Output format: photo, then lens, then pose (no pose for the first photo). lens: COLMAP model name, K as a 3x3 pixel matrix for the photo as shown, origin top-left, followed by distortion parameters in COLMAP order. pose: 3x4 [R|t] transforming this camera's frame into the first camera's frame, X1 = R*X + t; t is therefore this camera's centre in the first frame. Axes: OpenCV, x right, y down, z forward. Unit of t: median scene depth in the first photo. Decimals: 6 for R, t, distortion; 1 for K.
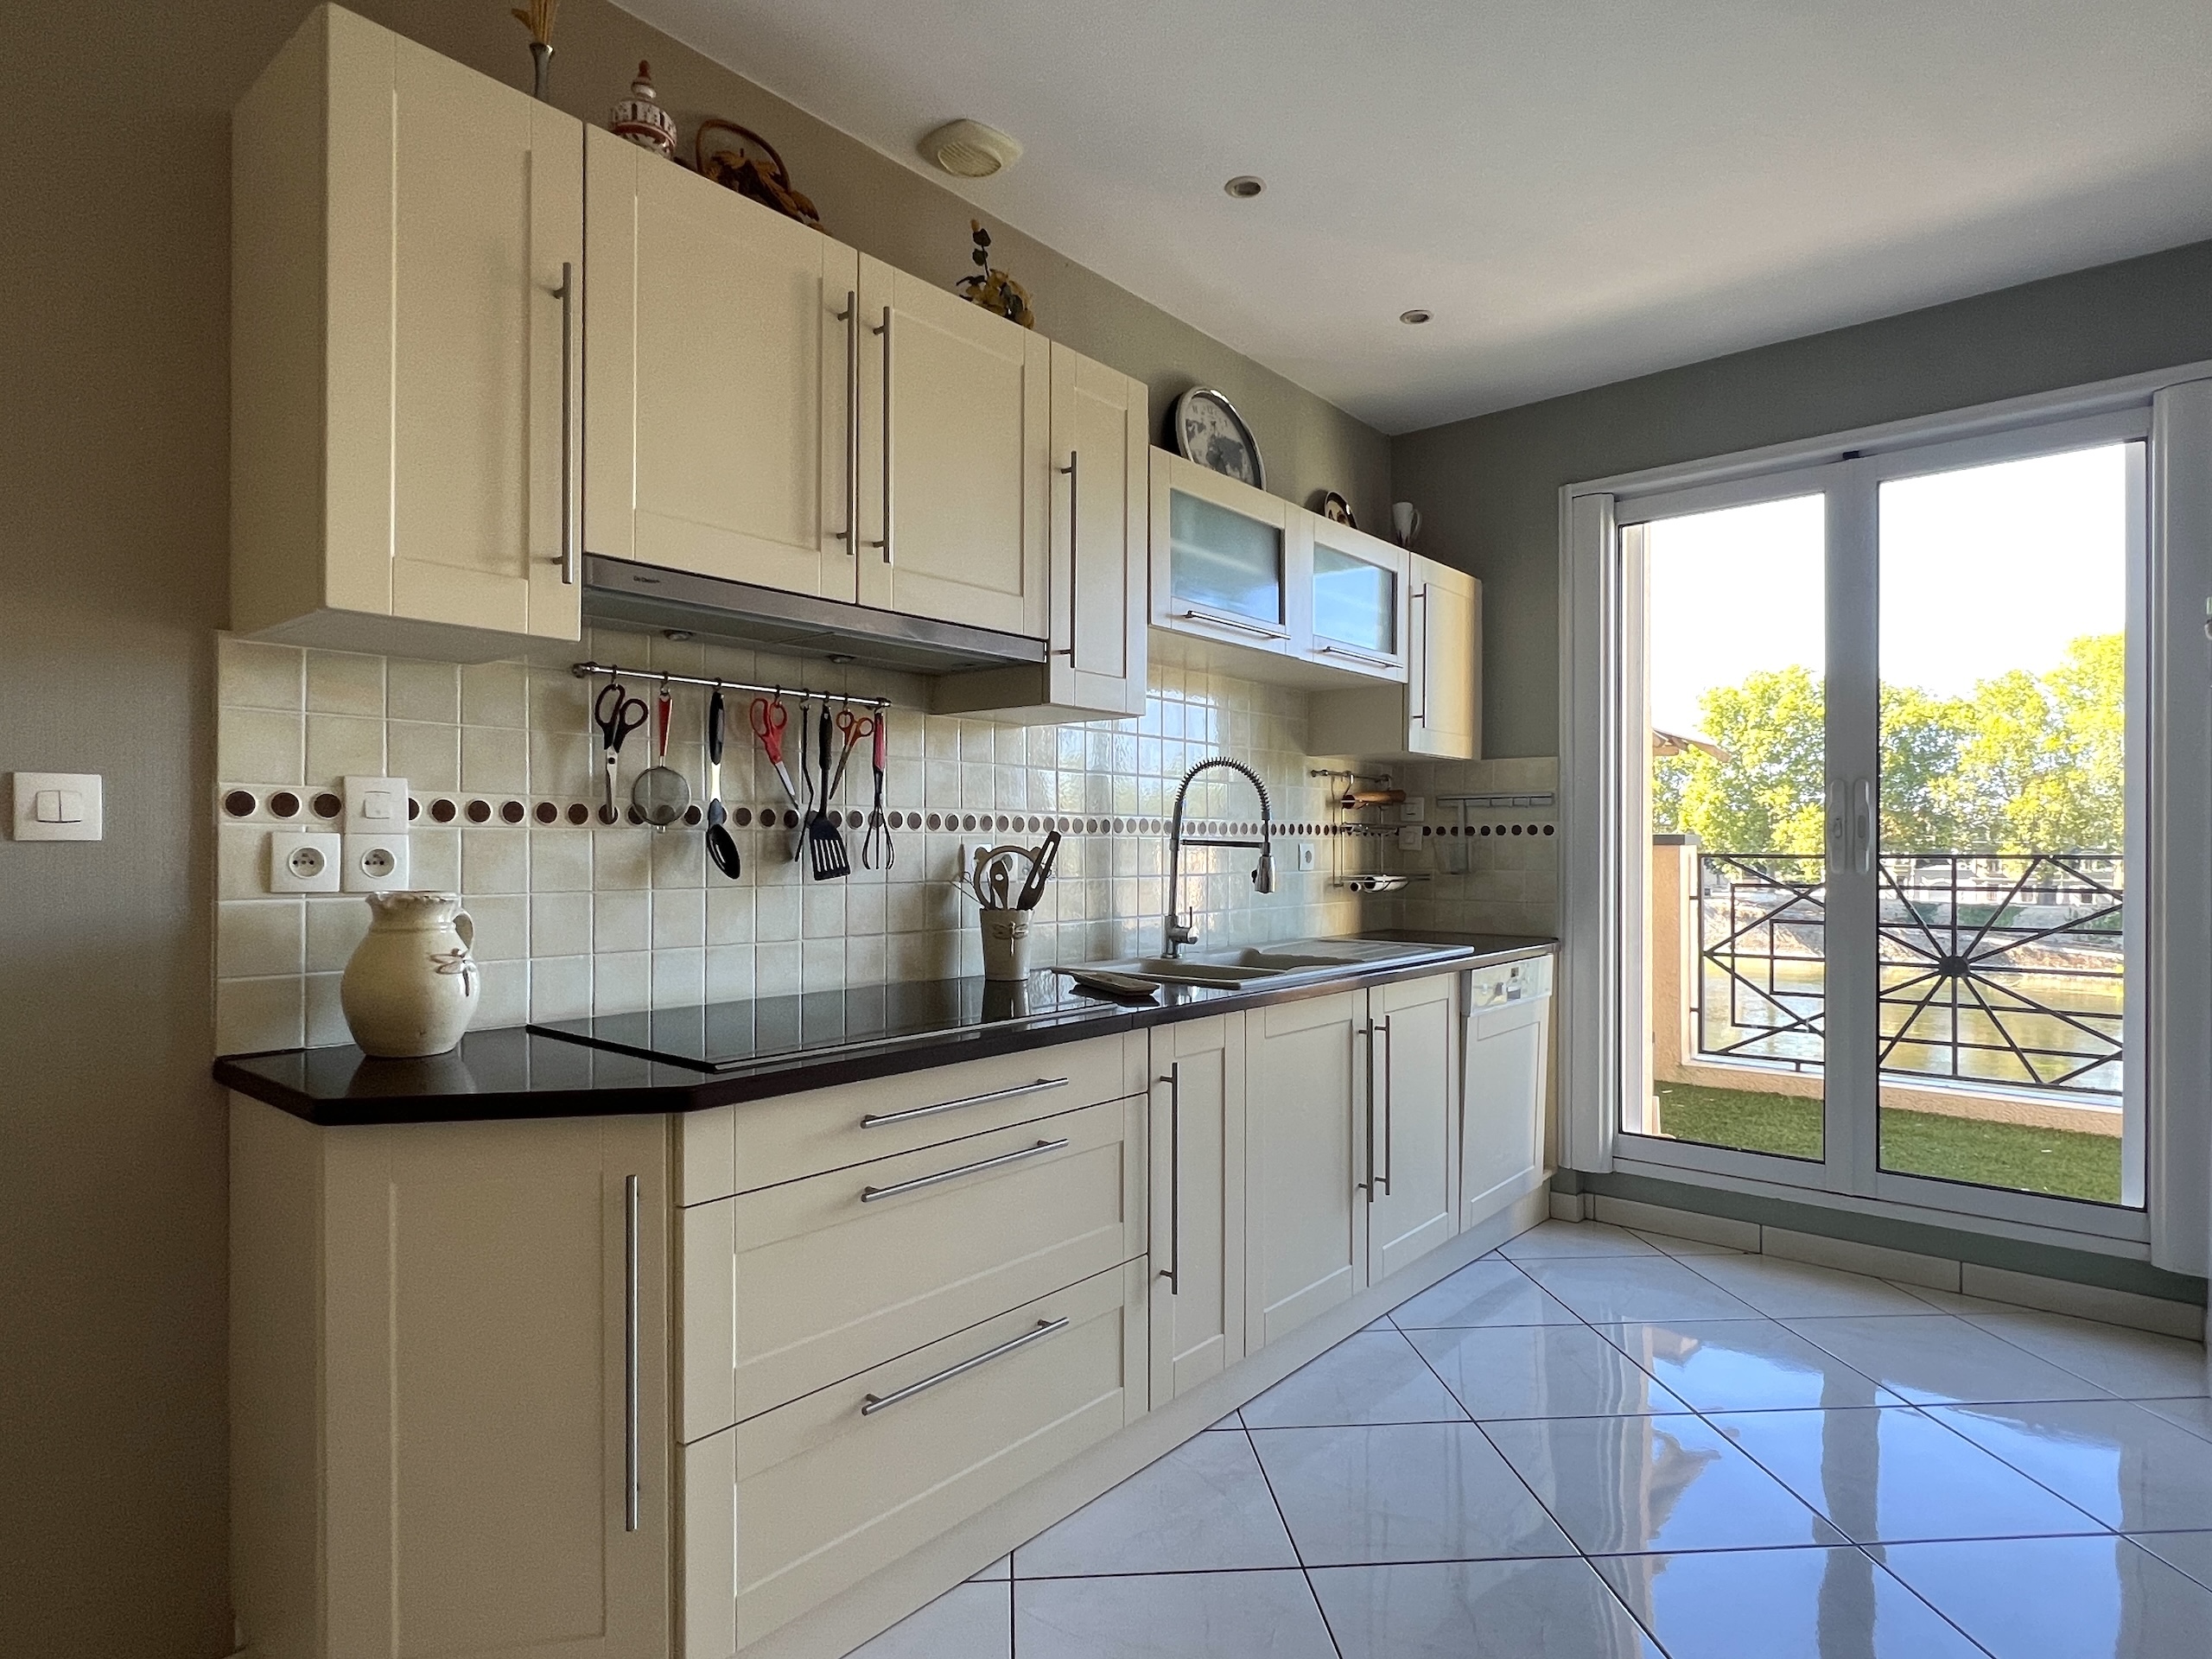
lens RADIAL K [[1222.4, 0, 1099.1], [0, 1222.4, 841.4], [0, 0, 1]] dist [-0.002031, -0.000391]
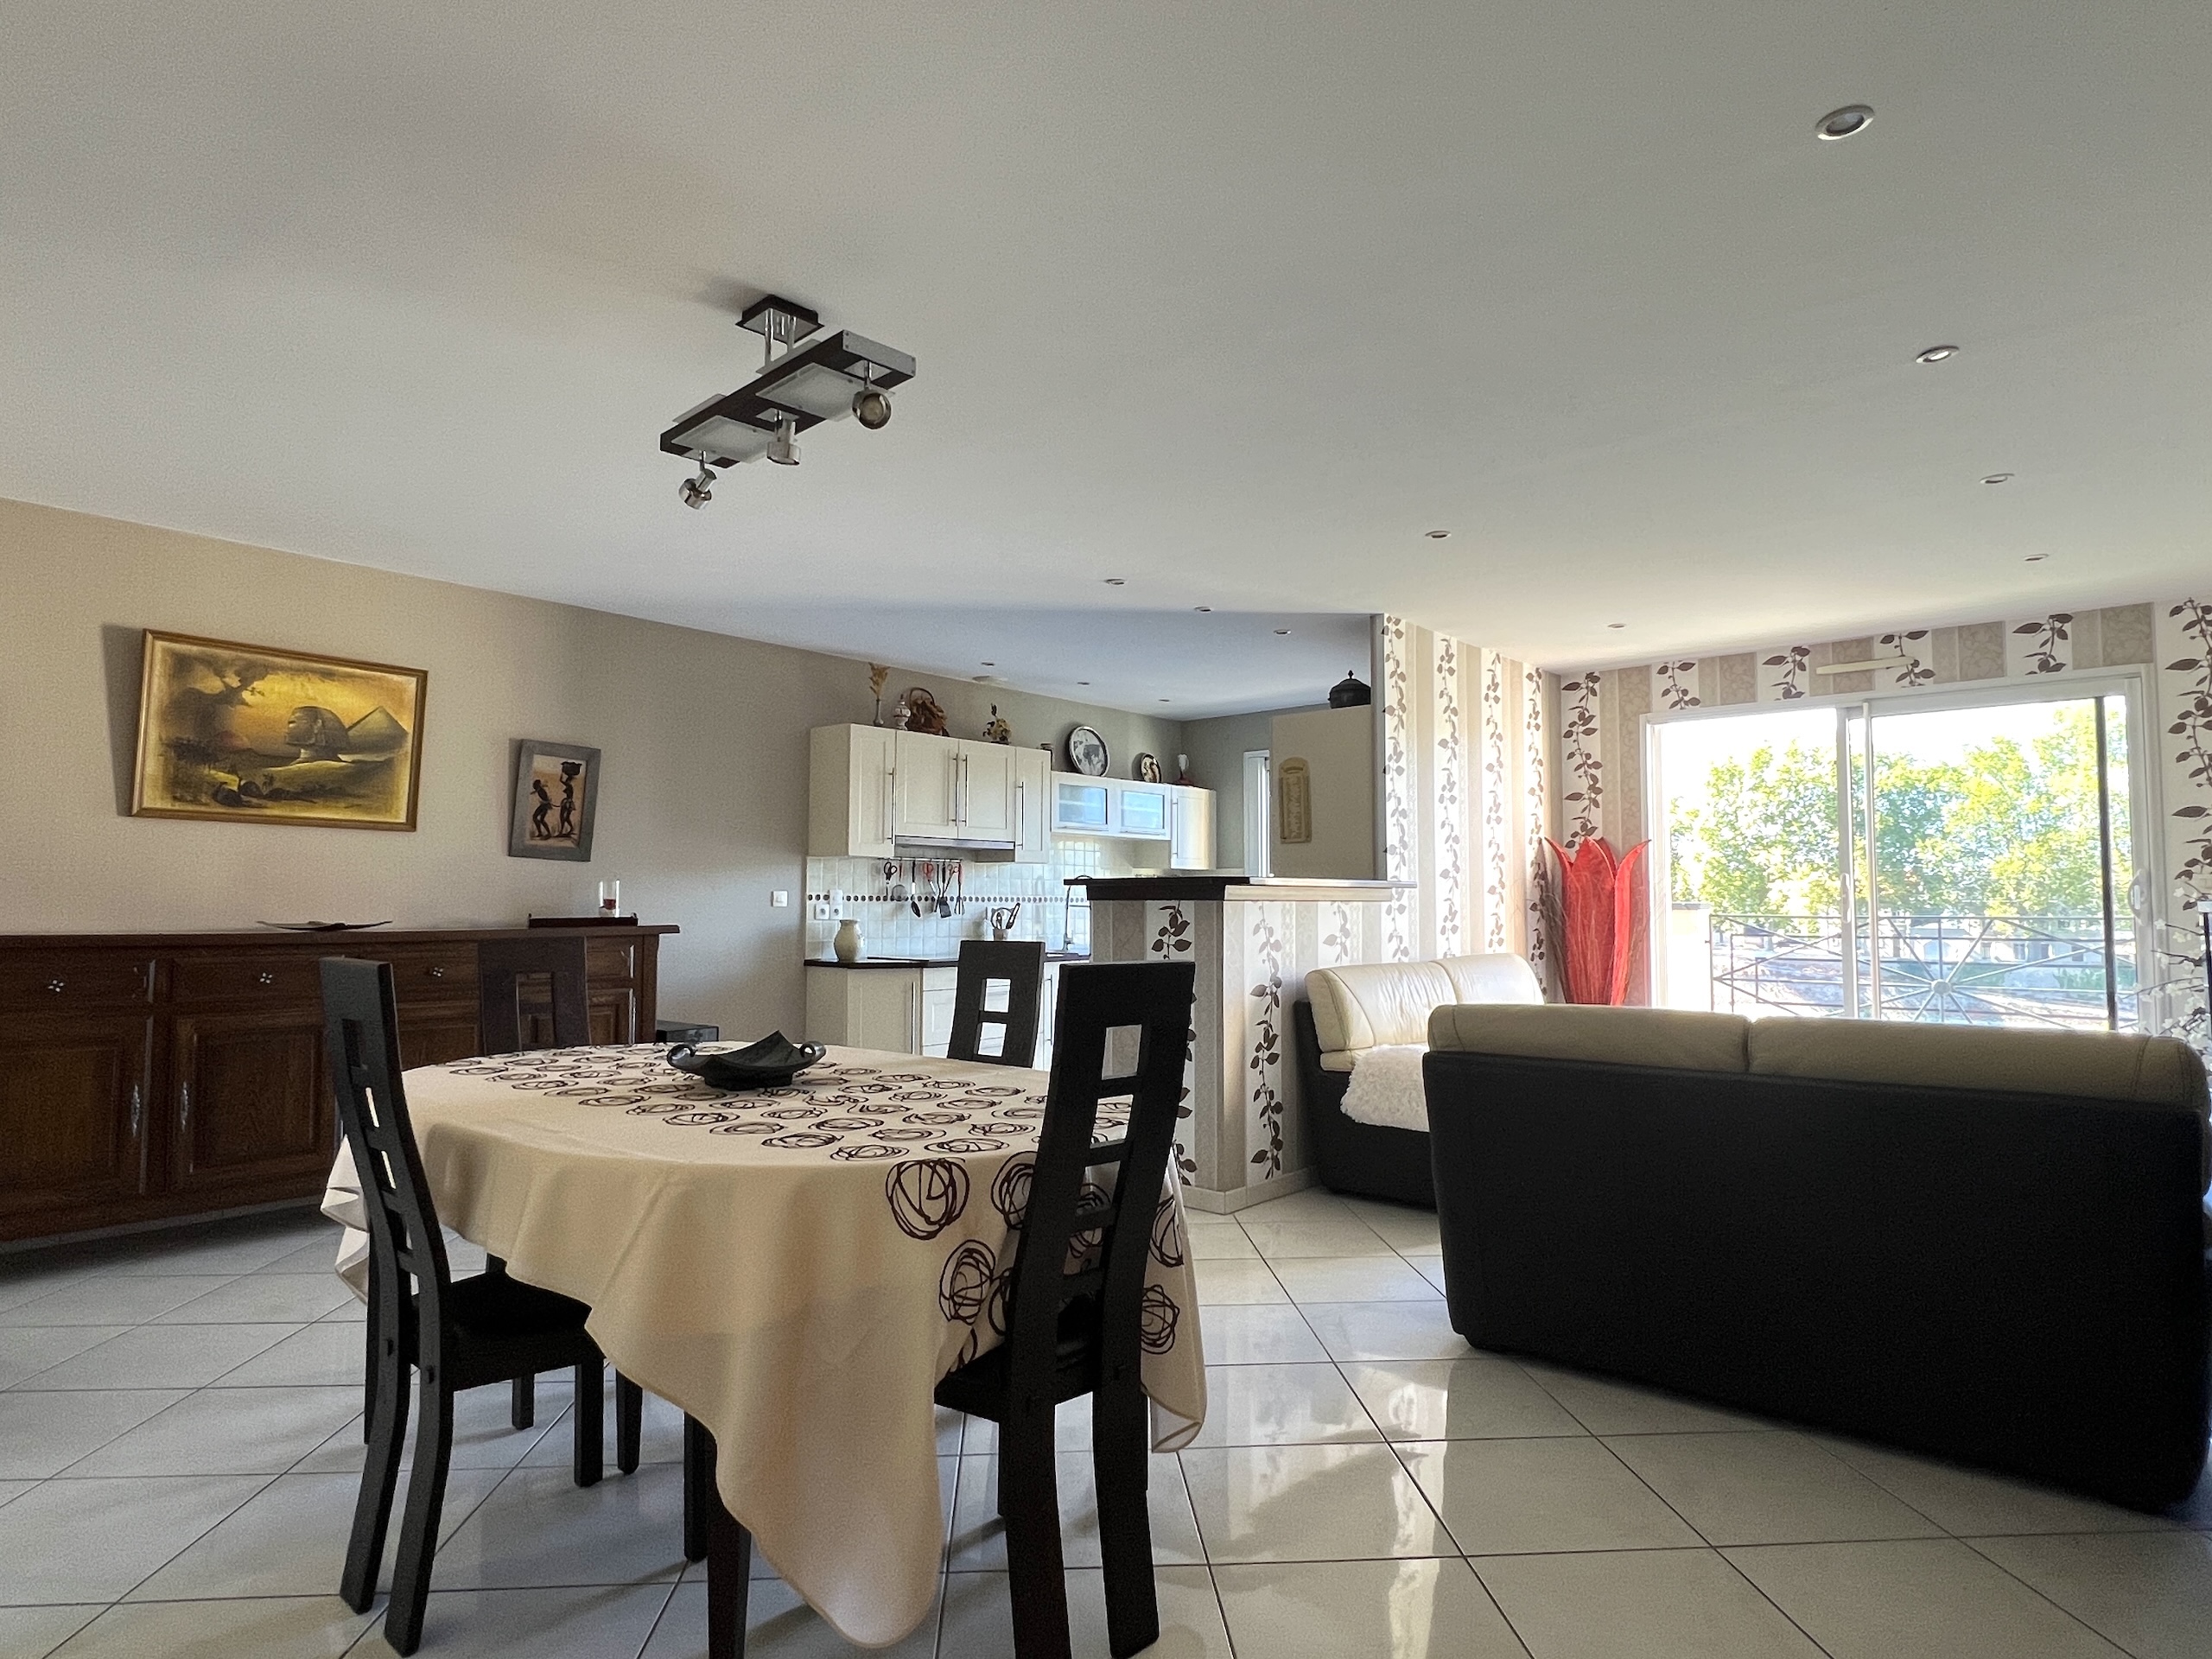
lens RADIAL K [[1222.4, 0, 1107.4], [0, 1222.4, 826.3], [0, 0, 1]] dist [-0.002031, -0.000391]
pose [[0.999956, 0.000898, -0.009328, 0.163827], [-0.001450, 0.998233, -0.059406, -0.013463], [0.009258, 0.059417, 0.998190, -1.549960]]
